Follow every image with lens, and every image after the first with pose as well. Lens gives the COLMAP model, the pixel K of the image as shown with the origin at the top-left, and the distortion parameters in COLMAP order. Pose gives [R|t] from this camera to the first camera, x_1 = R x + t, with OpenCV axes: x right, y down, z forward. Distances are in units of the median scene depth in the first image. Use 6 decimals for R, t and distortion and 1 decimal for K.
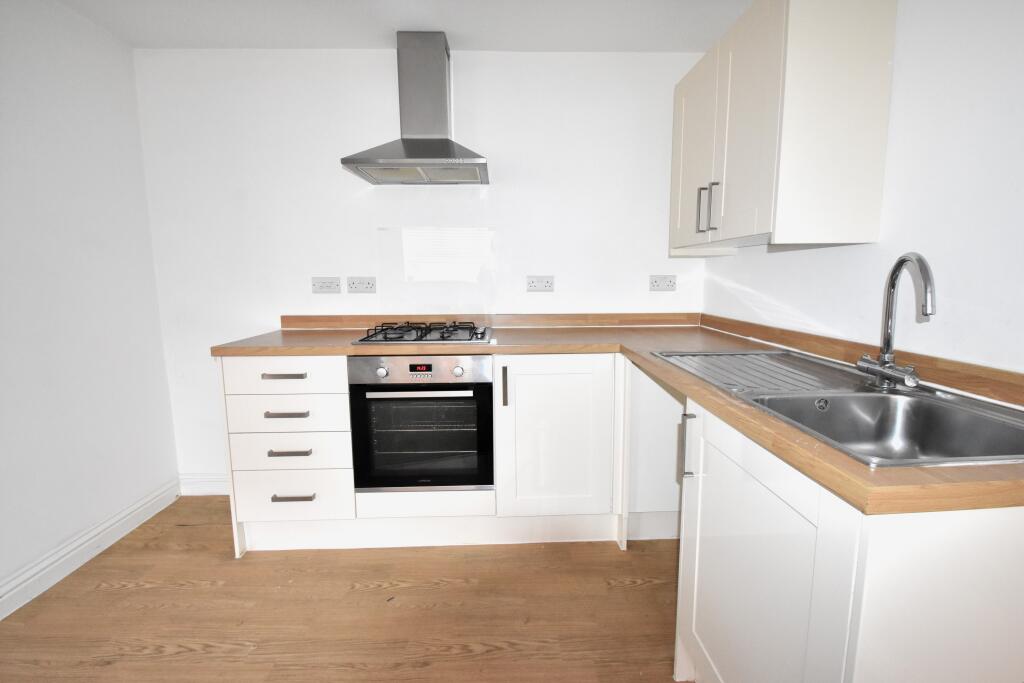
lens RADIAL K [[452.6, 0, 512.0], [0, 452.6, 341.5], [0, 0, 1]] dist [0.001797, -0.011879]
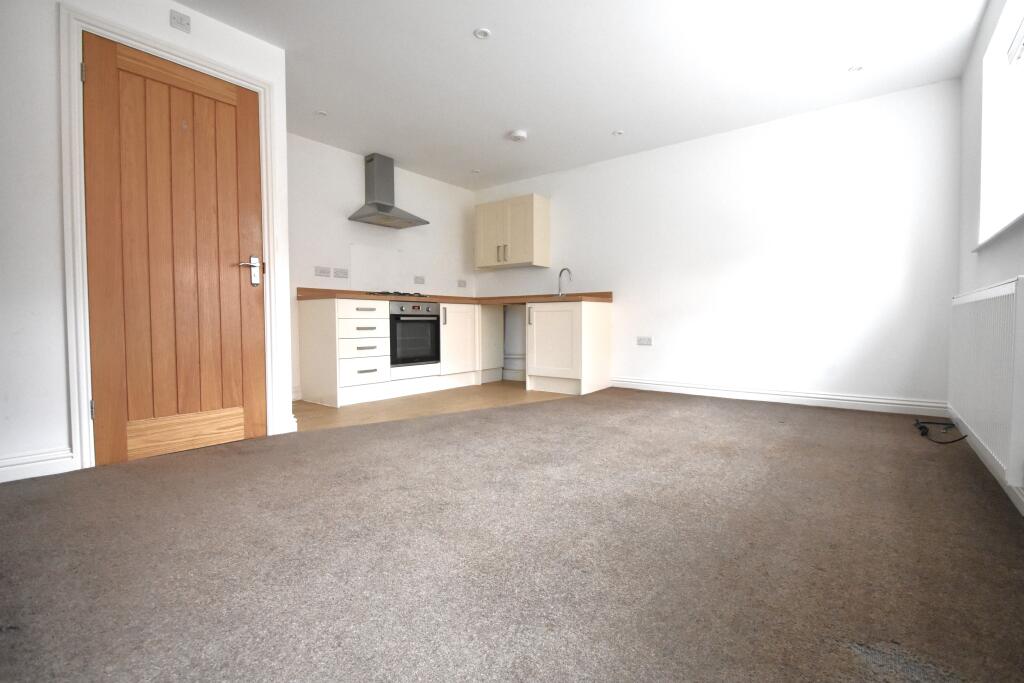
lens RADIAL K [[452.6, 0, 512.0], [0, 452.6, 341.5], [0, 0, 1]] dist [0.001797, -0.011879]
pose [[0.657080, -0.031845, 0.753148, -1.589158], [0.107248, 0.992893, -0.051586, 0.391951], [-0.746153, 0.114669, 0.655825, -0.823377]]
